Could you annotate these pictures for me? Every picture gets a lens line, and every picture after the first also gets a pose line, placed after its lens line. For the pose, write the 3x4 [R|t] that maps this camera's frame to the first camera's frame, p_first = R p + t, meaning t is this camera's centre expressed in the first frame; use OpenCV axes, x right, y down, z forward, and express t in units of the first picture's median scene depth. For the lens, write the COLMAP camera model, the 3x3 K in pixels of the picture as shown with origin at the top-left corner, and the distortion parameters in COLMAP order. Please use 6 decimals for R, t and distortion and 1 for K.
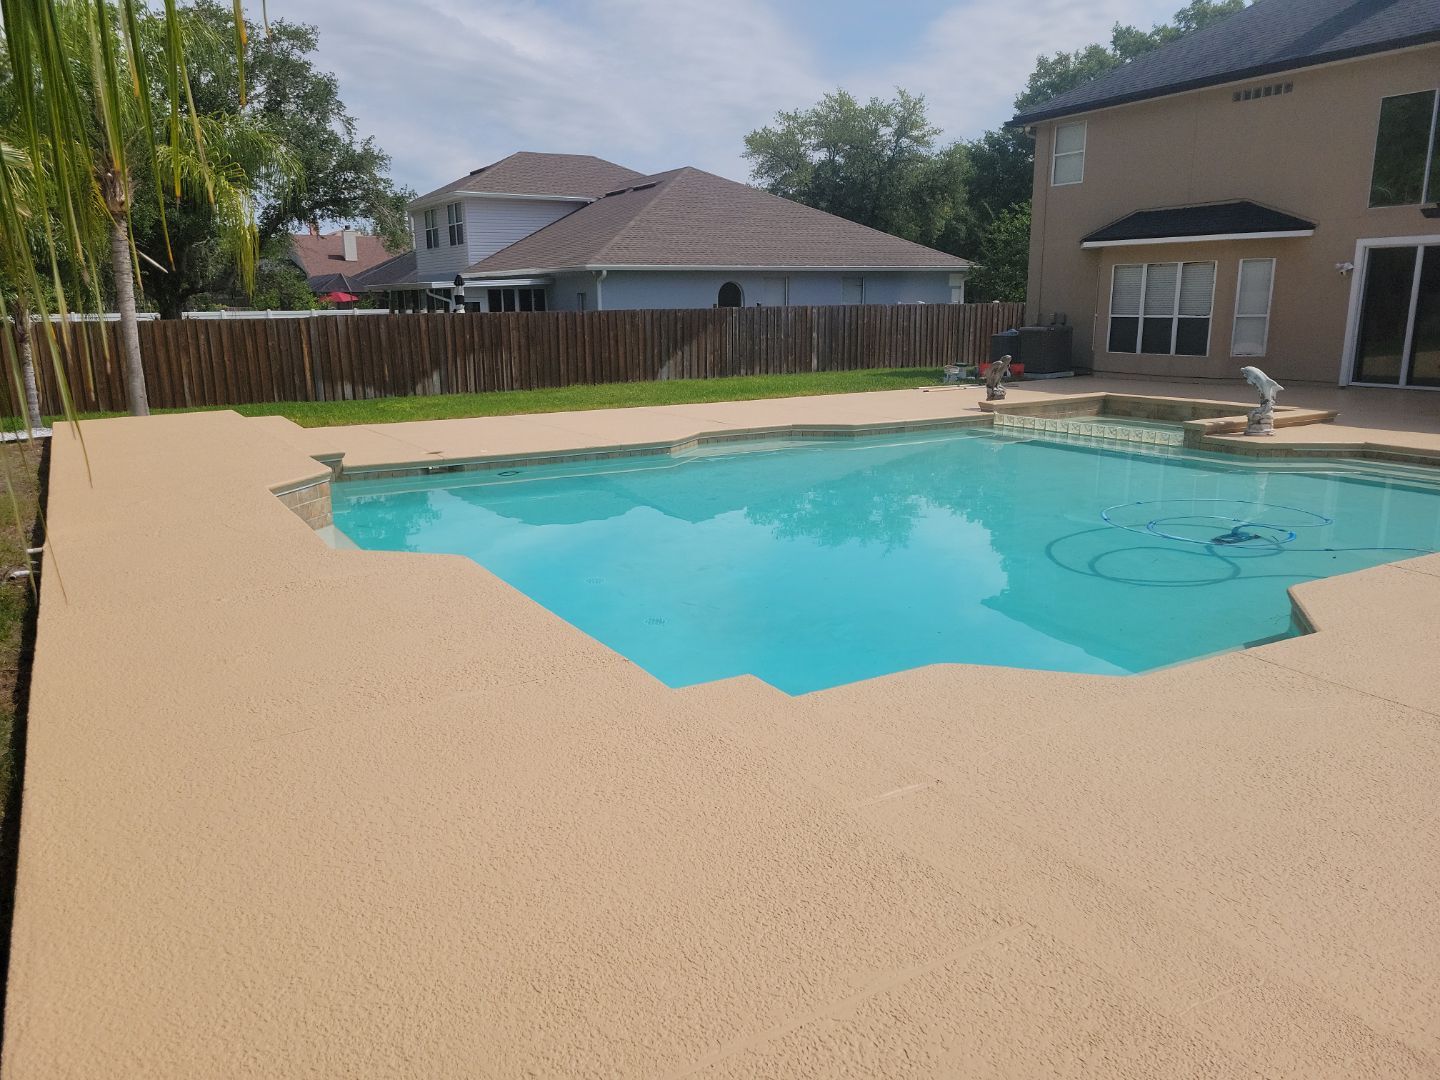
lens RADIAL K [[1073.7, 0, 708.3], [0, 1073.7, 538.9], [0, 0, 1]] dist [0.052601, -0.030195]
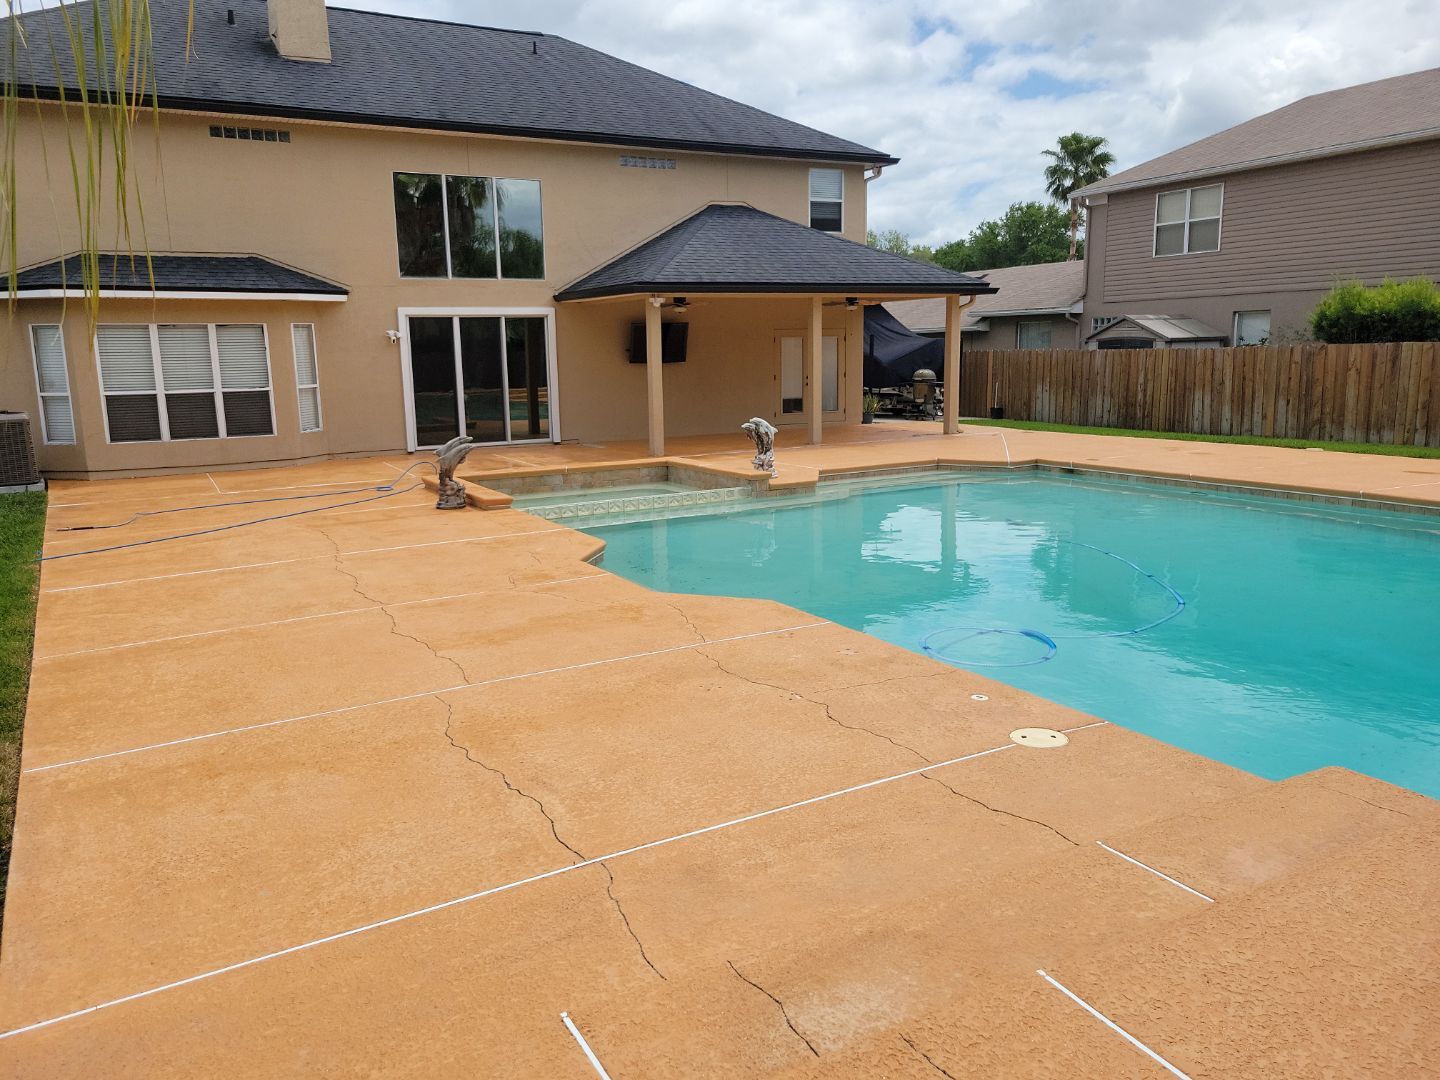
lens RADIAL K [[1073.7, 0, 708.3], [0, 1073.7, 538.9], [0, 0, 1]] dist [0.052601, -0.030195]
pose [[0.019767, -0.163390, 0.986364, -0.400457], [0.240604, 0.958340, 0.153926, -0.147347], [-0.970422, 0.234281, 0.058256, 0.681399]]
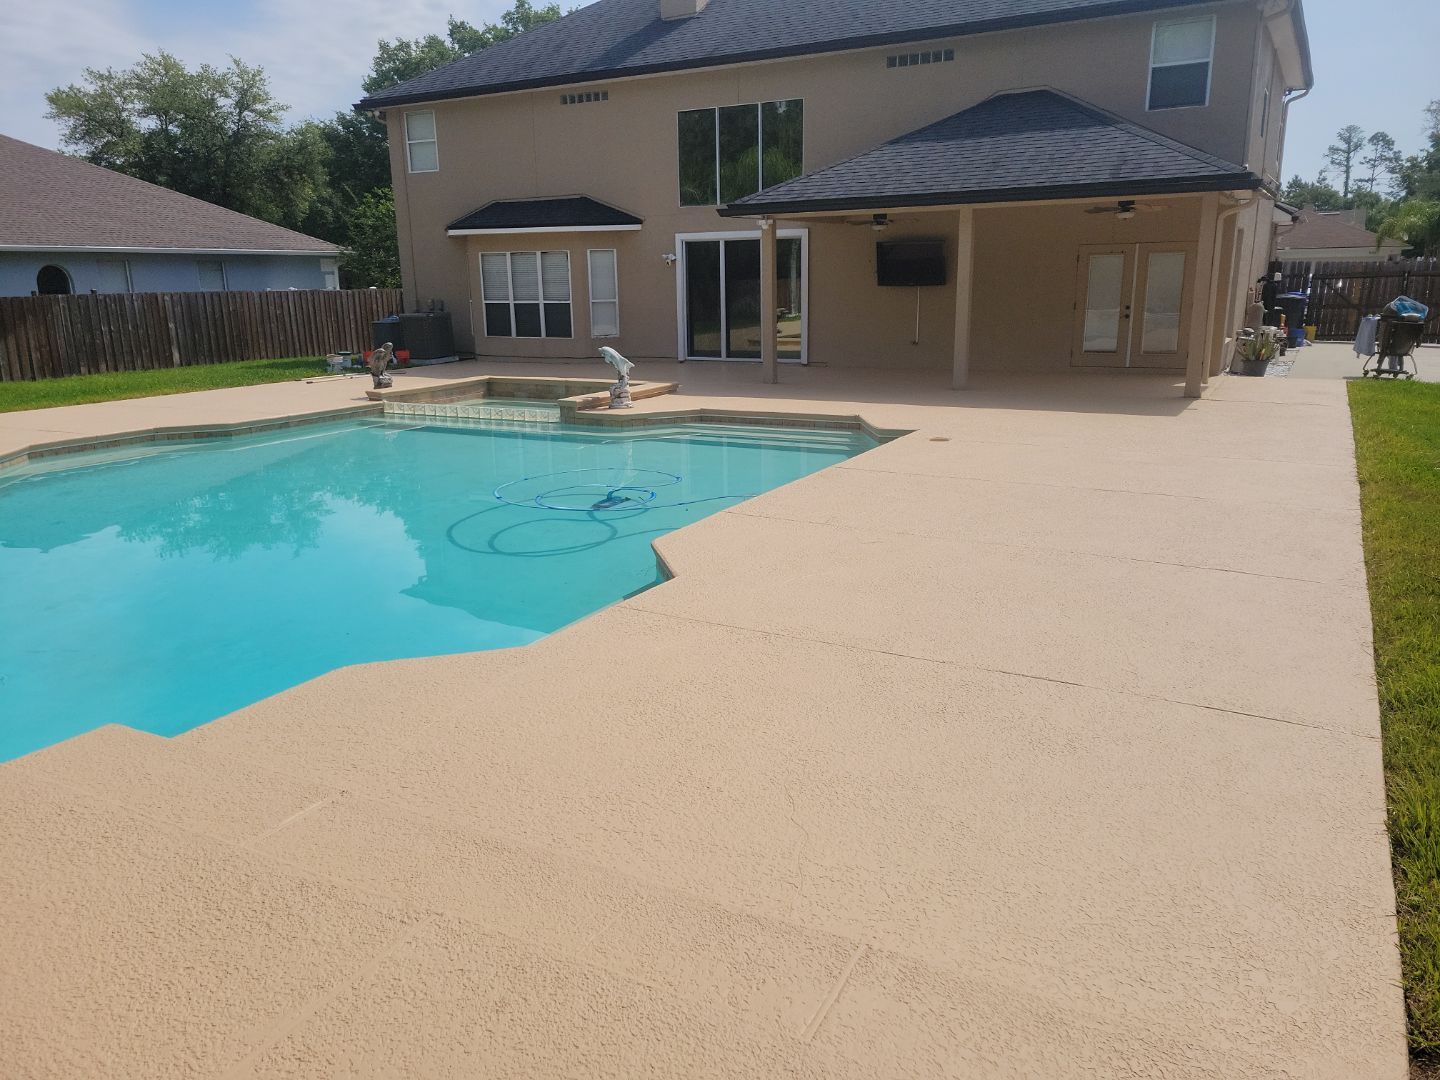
lens RADIAL K [[1073.7, 0, 708.3], [0, 1073.7, 538.9], [0, 0, 1]] dist [0.052601, -0.030195]
pose [[0.855458, -0.128473, 0.501683, 0.006888], [0.122130, 0.991464, 0.045645, -0.000726], [-0.503265, 0.022223, 0.863846, -0.000626]]
